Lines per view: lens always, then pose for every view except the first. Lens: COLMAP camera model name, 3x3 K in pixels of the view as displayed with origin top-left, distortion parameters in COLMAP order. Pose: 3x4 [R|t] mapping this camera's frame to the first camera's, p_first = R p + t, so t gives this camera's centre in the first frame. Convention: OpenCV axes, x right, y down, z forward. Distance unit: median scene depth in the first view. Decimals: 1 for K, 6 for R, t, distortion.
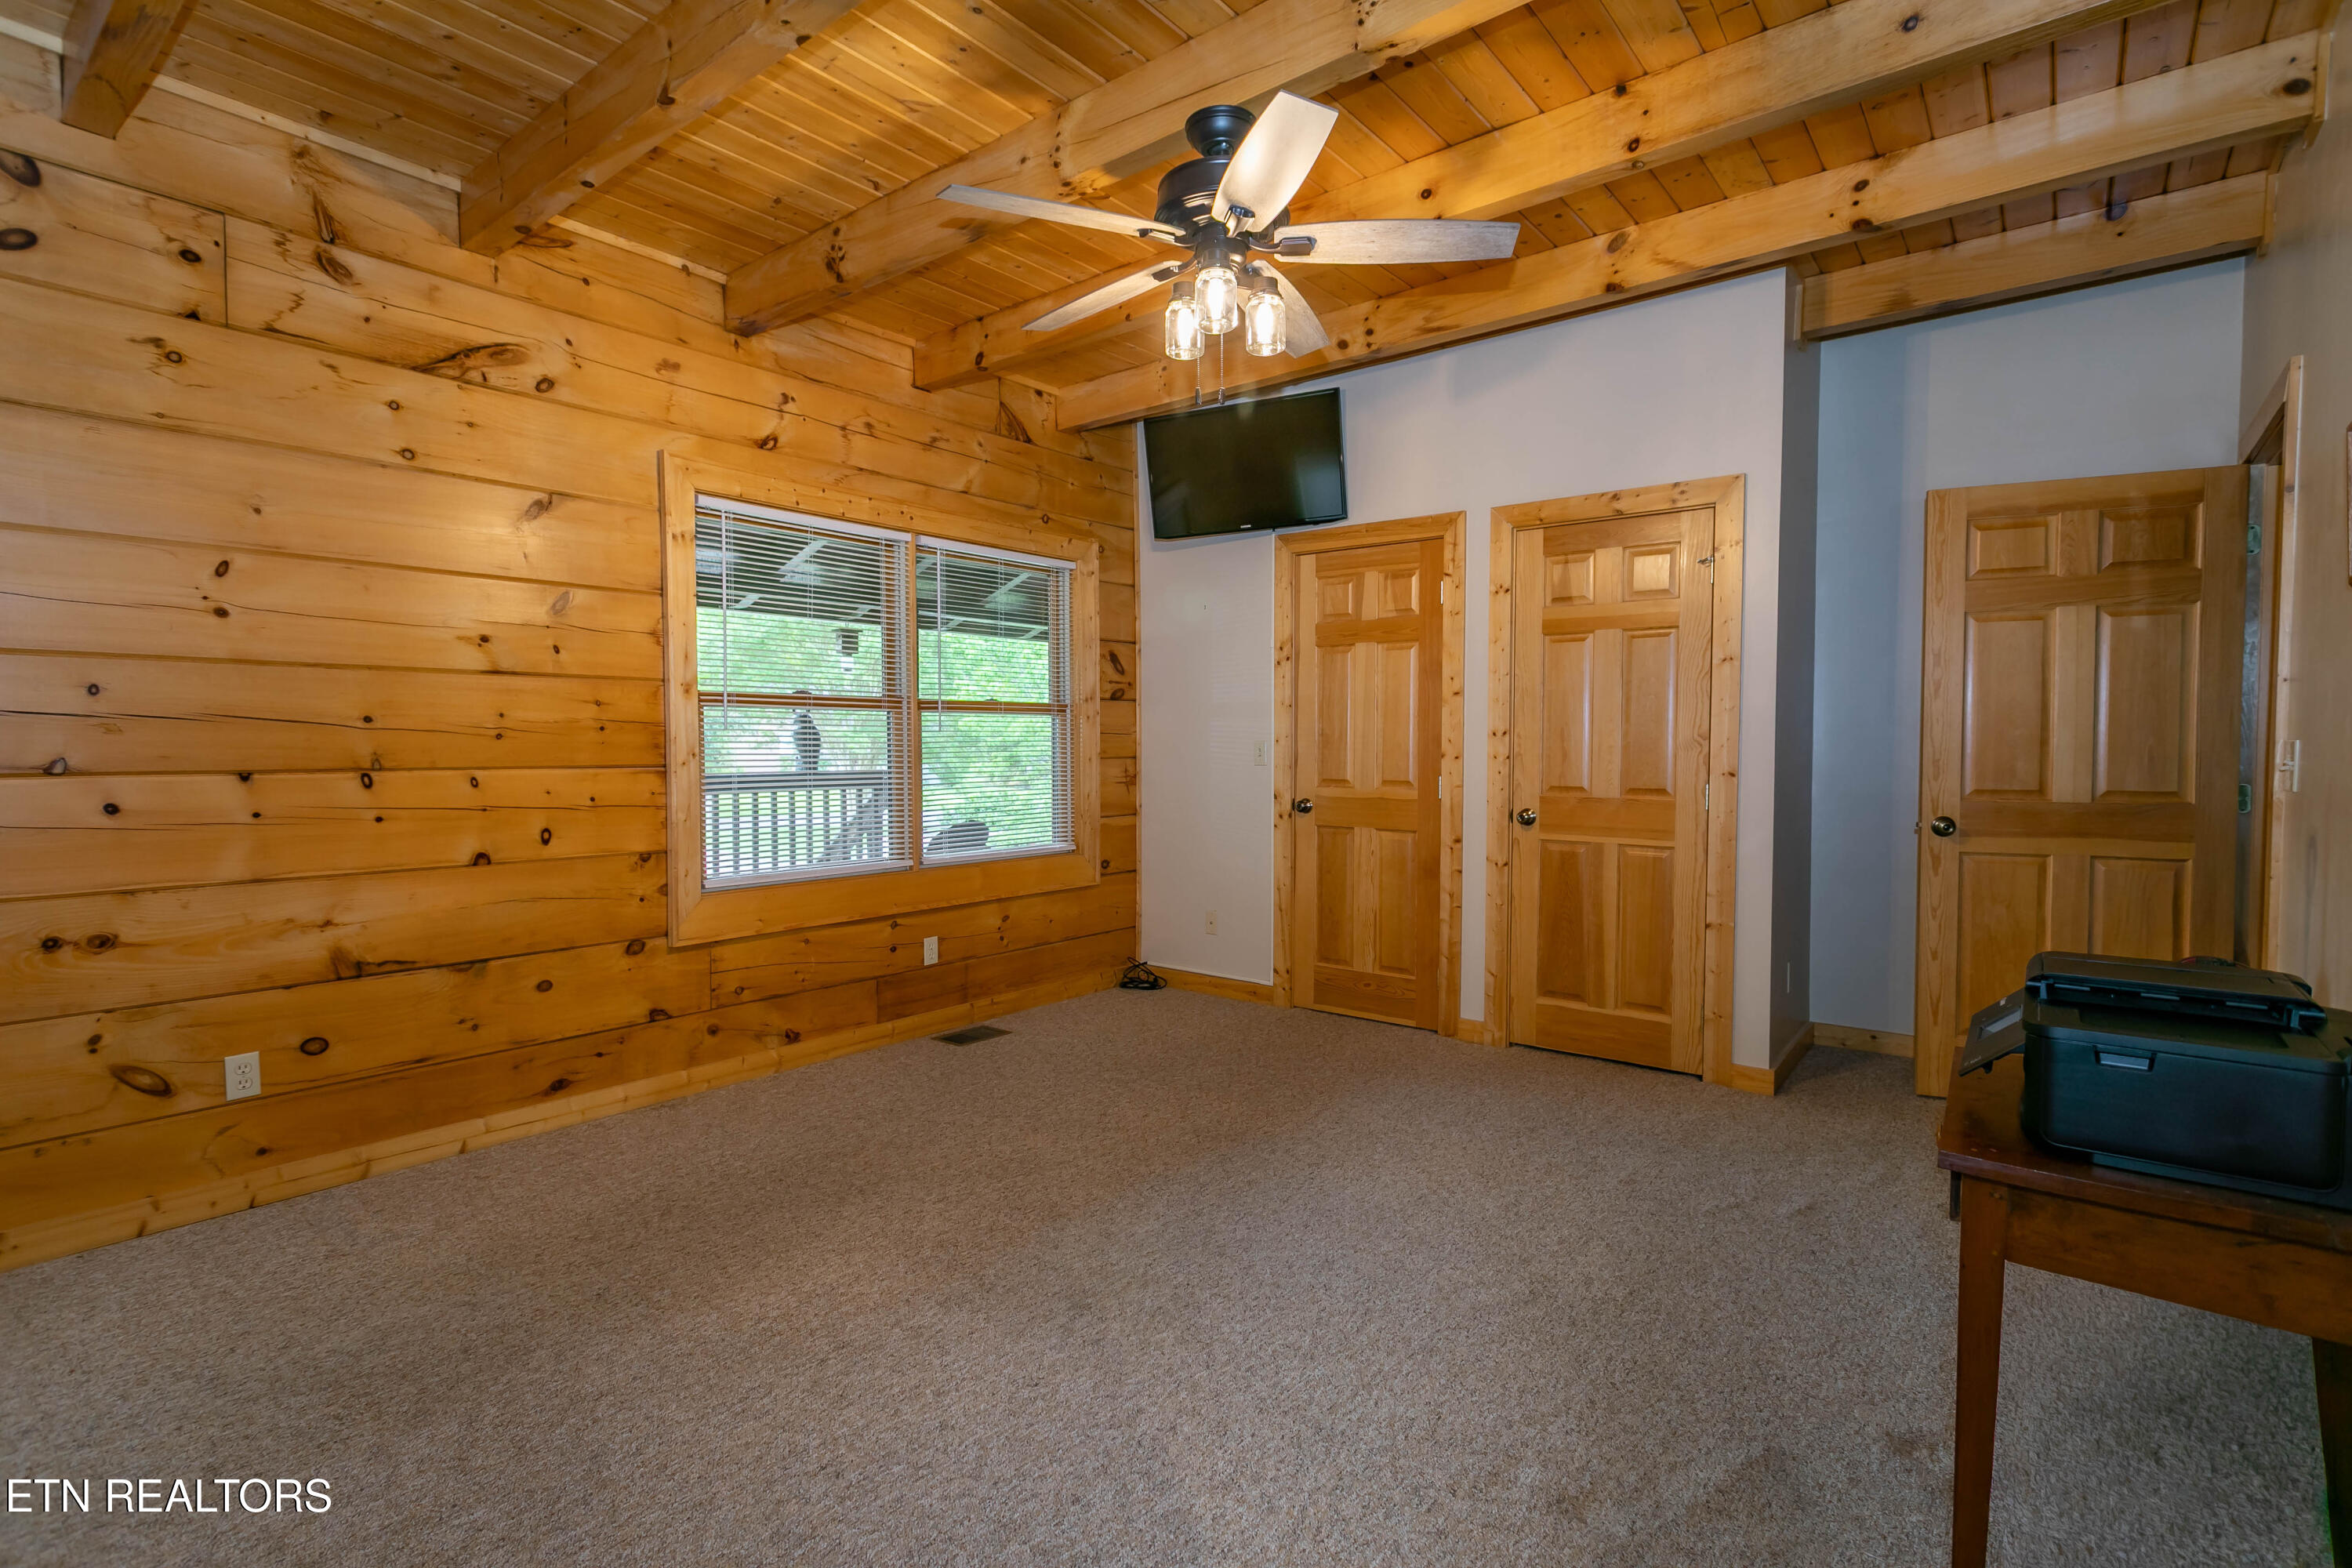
lens RADIAL K [[1112.7, 0, 1158.3], [0, 1112.7, 778.1], [0, 0, 1]] dist [0.000422, 0.002084]
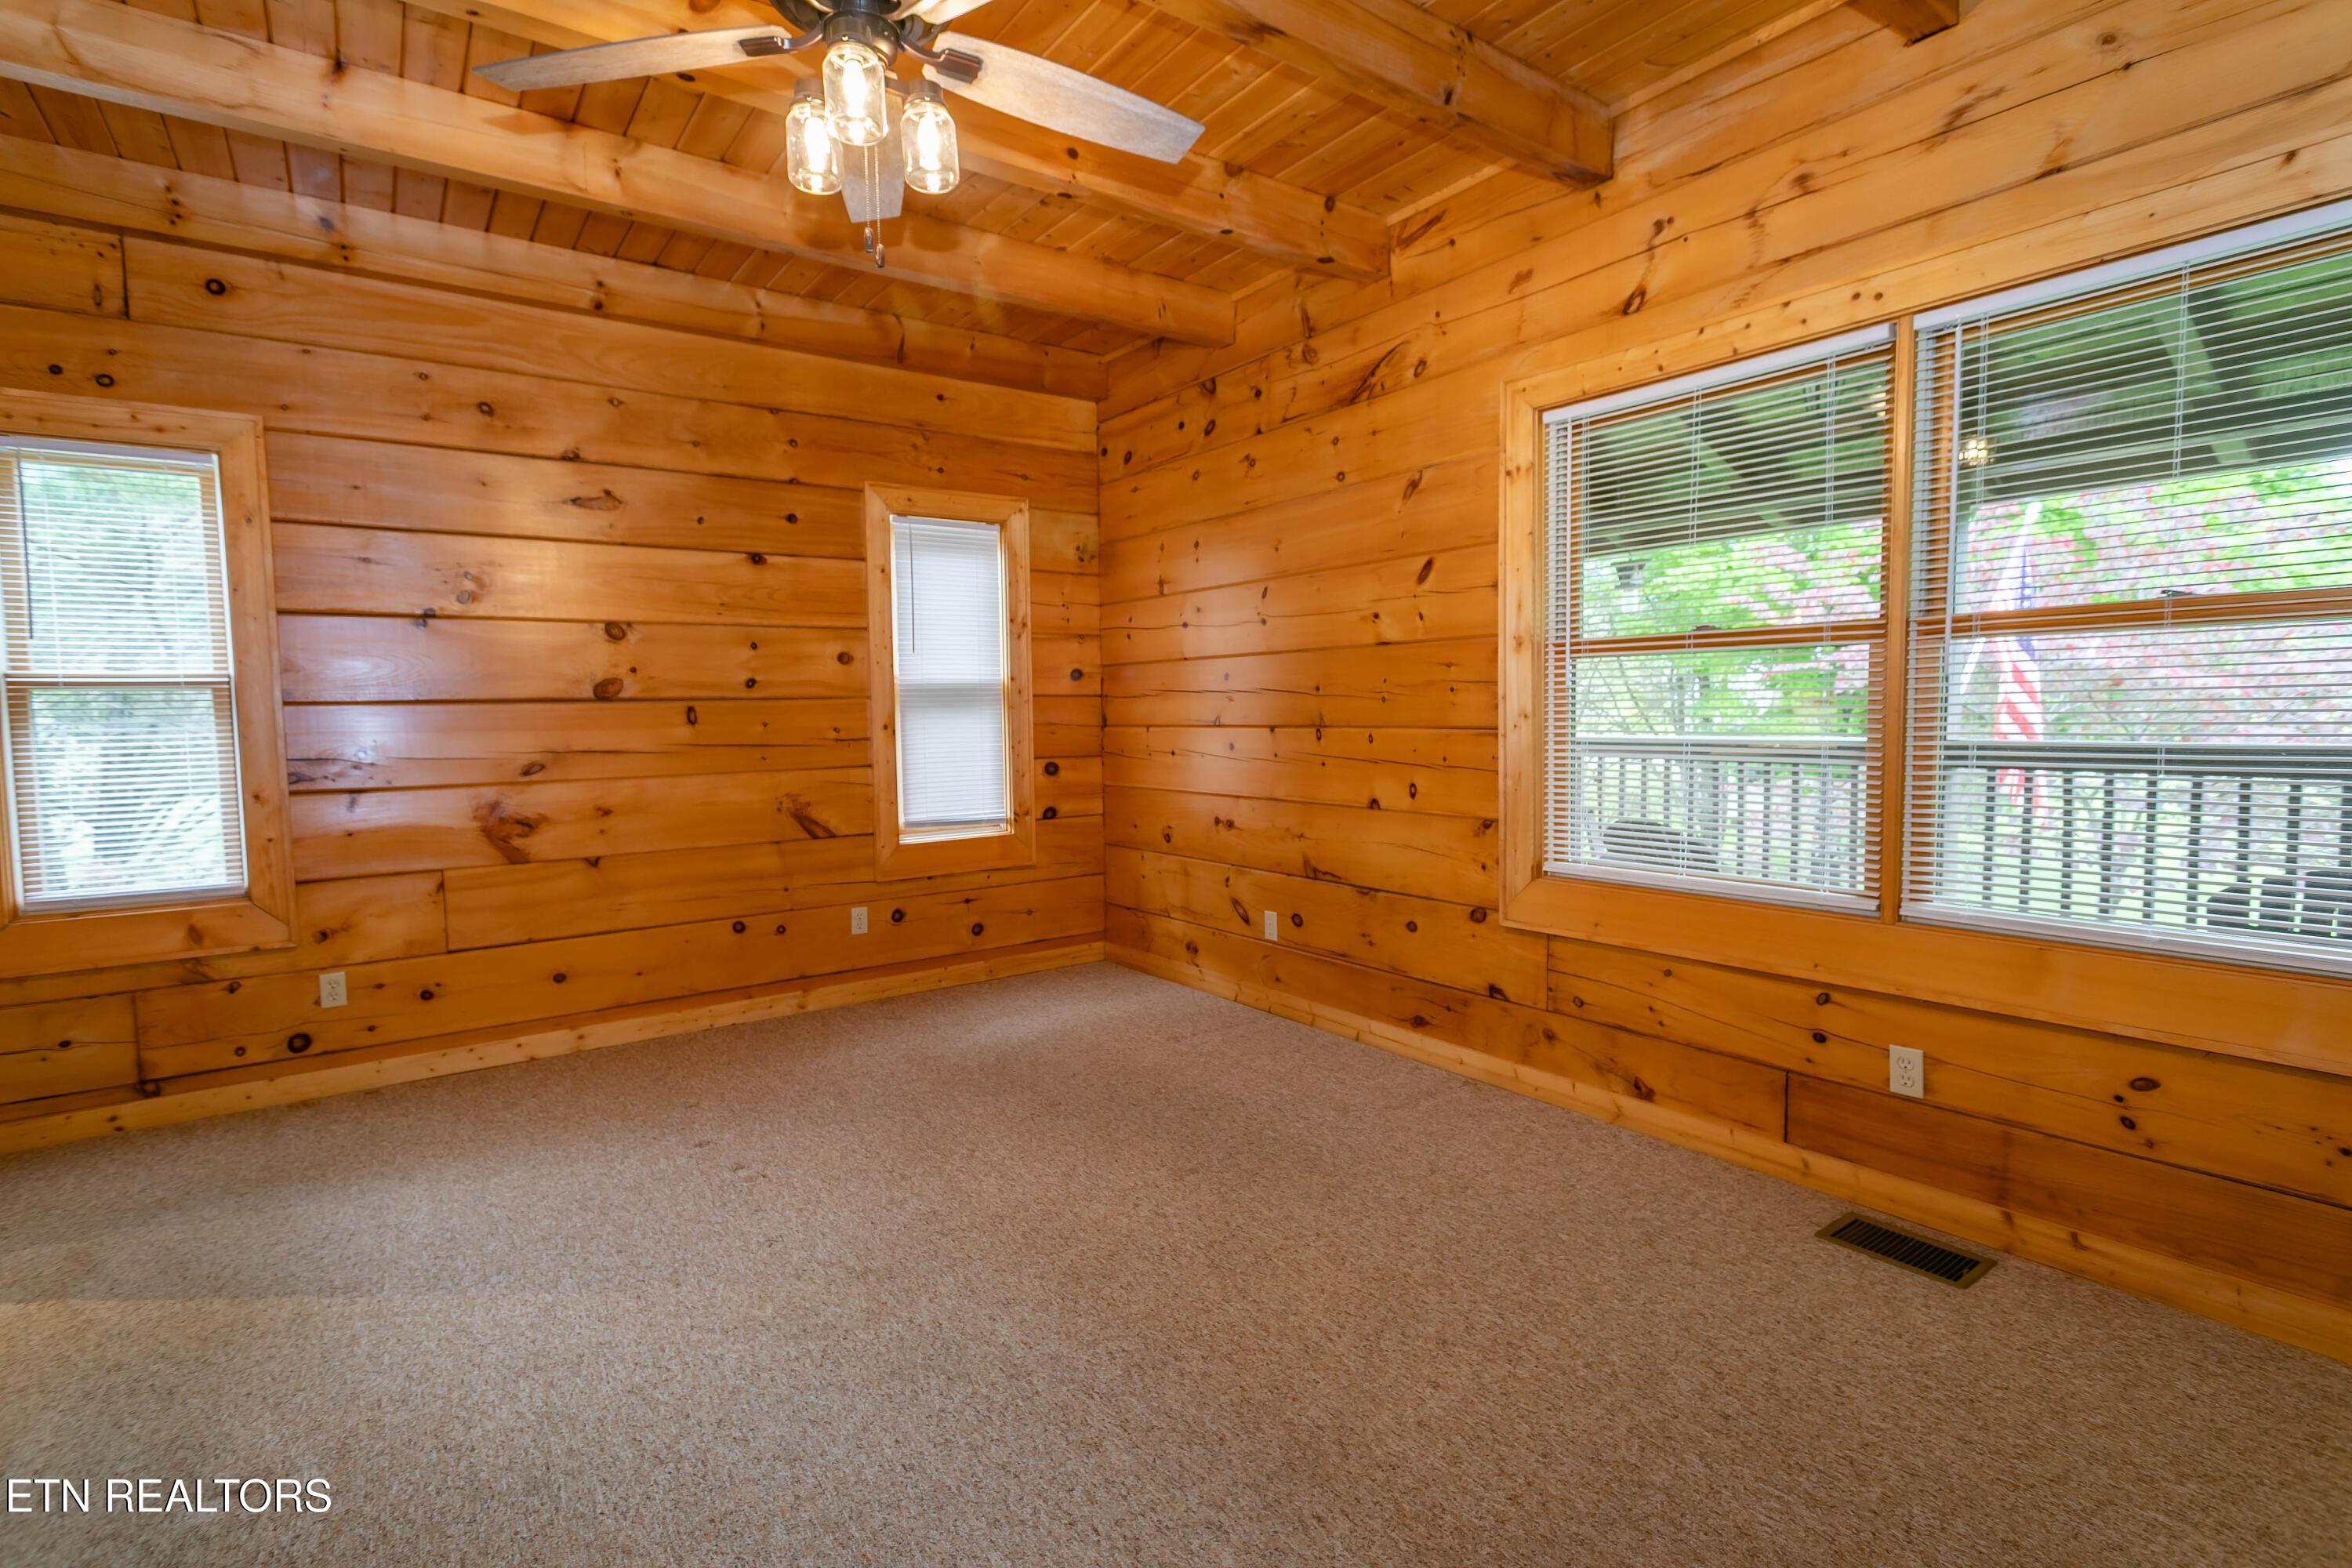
lens RADIAL K [[1112.7, 0, 1179.8], [0, 1112.7, 777.3], [0, 0, 1]] dist [0.000422, 0.002084]
pose [[-0.258417, 0.065867, -0.963785, 0.587136], [-0.011557, 0.997391, 0.071262, -0.037598], [0.965964, 0.029554, -0.256982, 1.114303]]
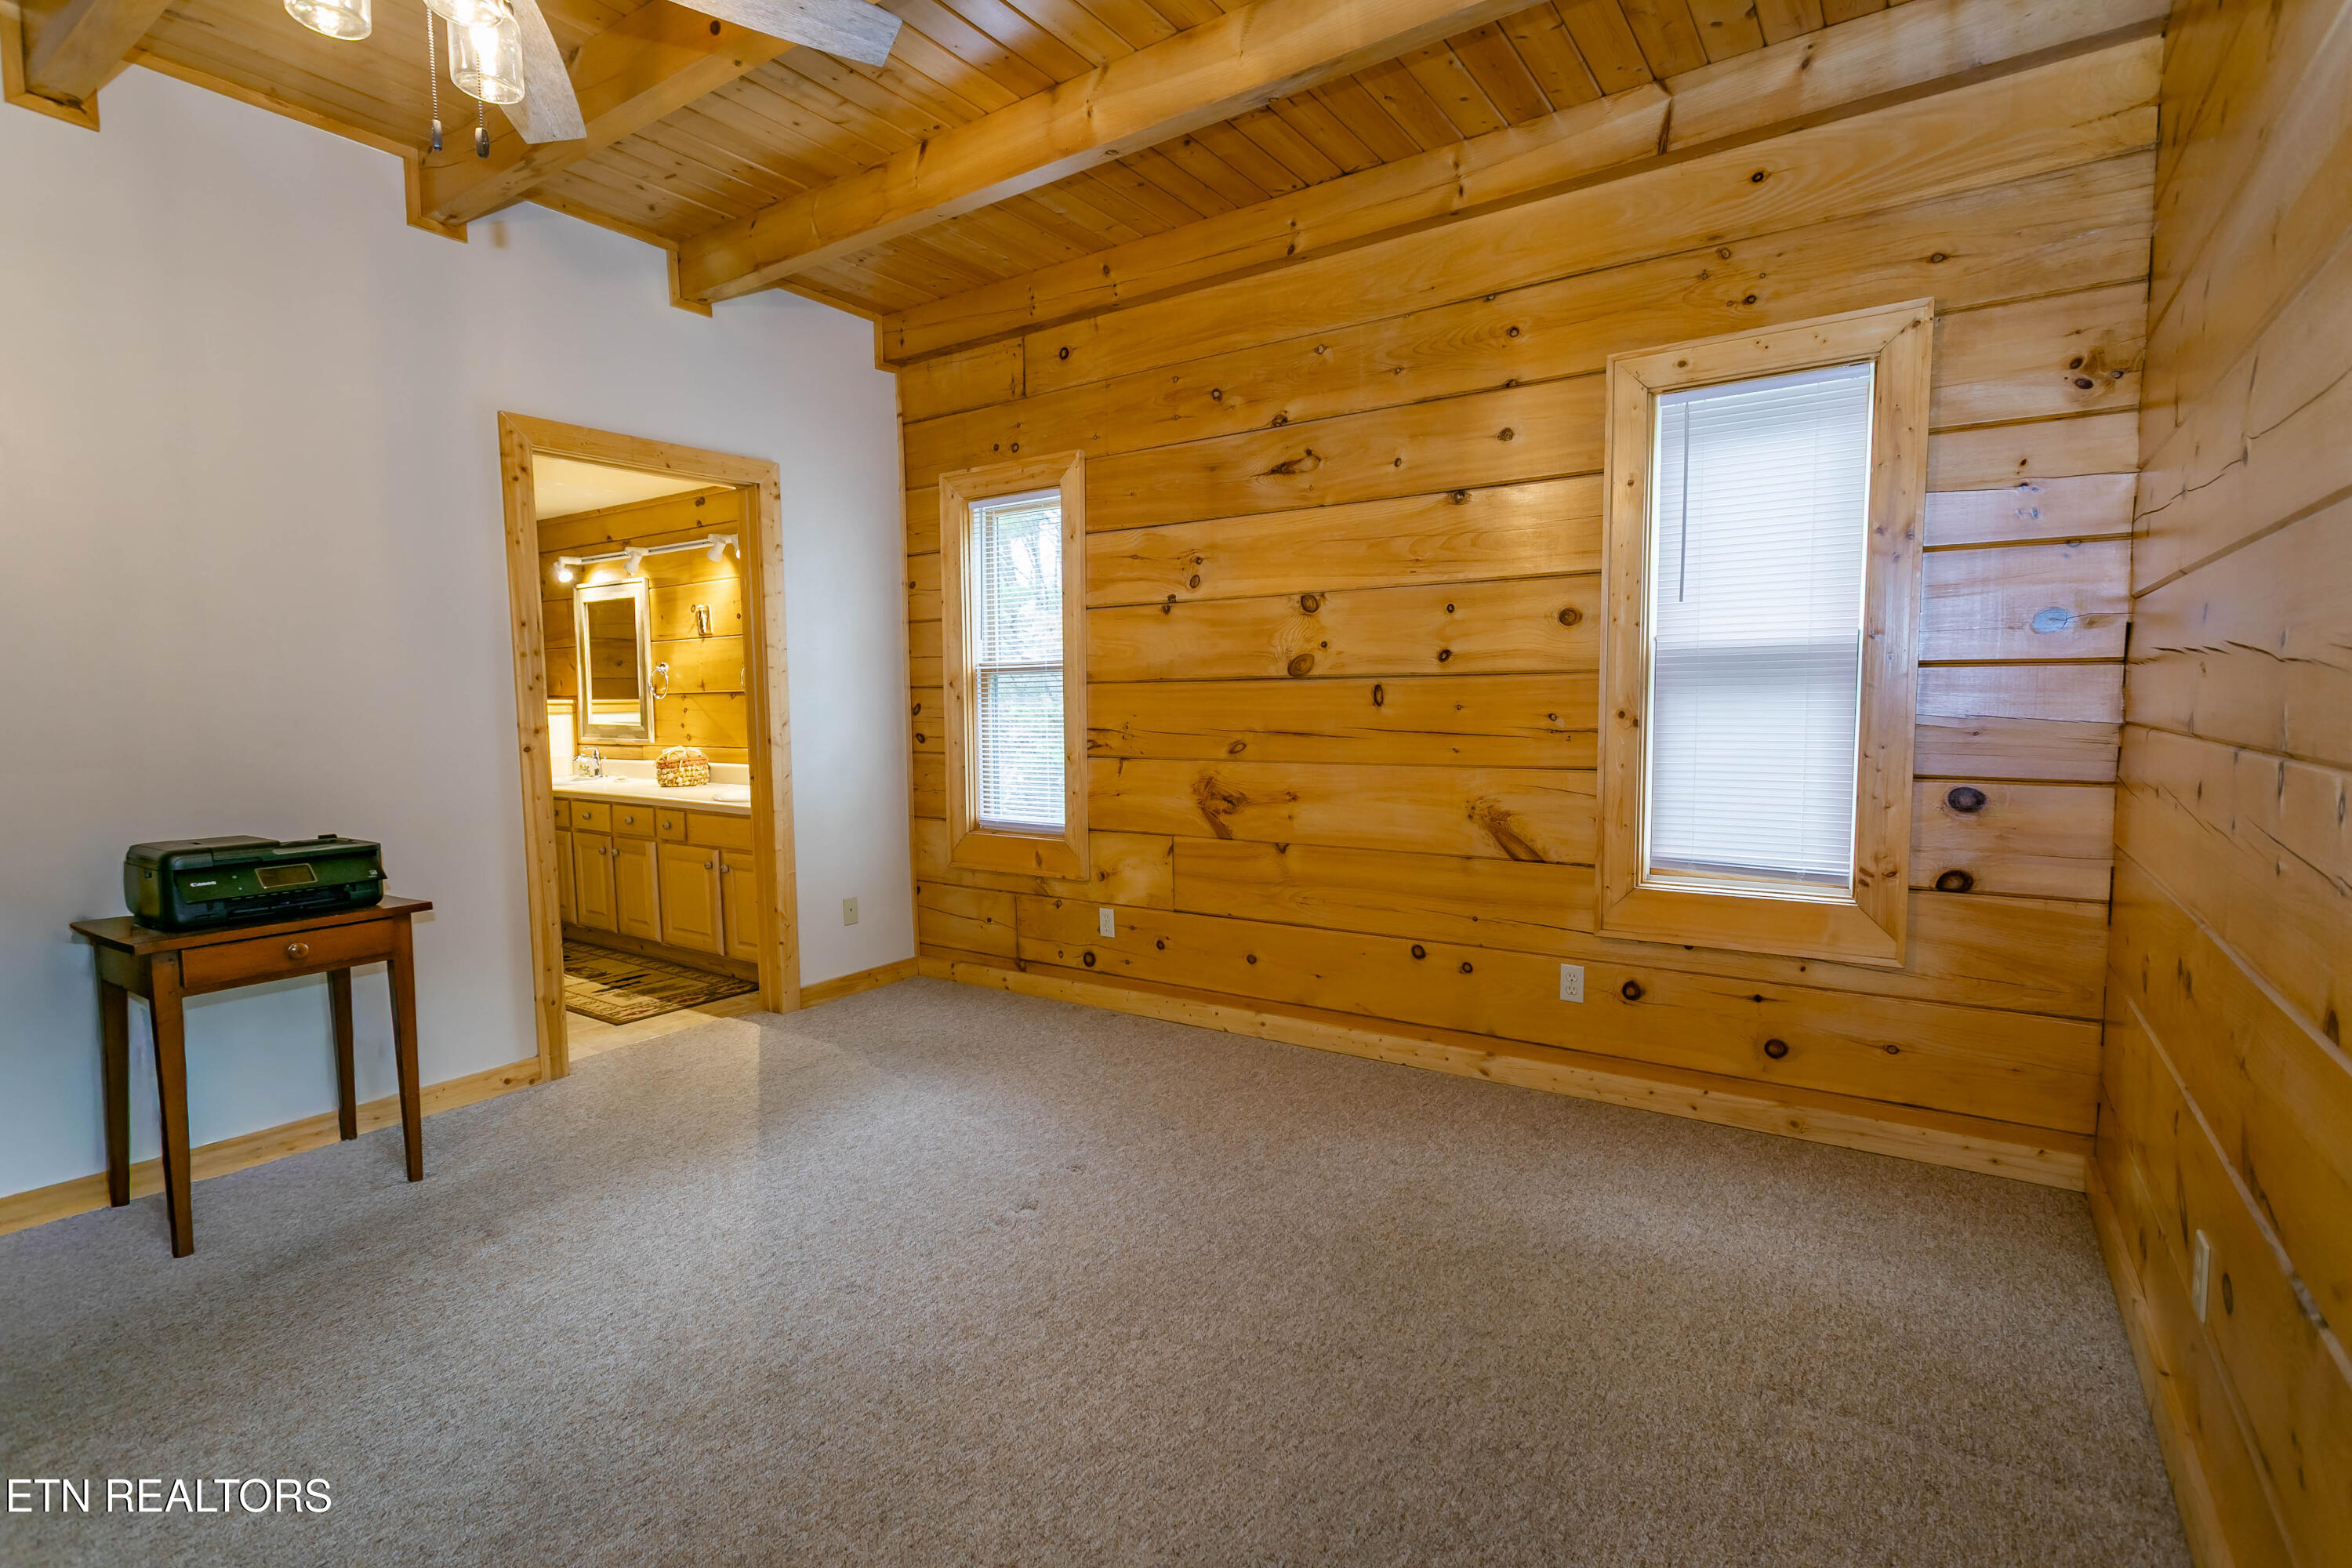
lens RADIAL K [[1112.7, 0, 1174.0], [0, 1112.7, 781.4], [0, 0, 1]] dist [0.000422, 0.002084]
pose [[-0.997419, 0.018644, -0.069335, -0.231682], [0.011256, 0.994361, 0.105447, -0.044373], [0.070910, 0.104394, -0.992005, 1.325197]]
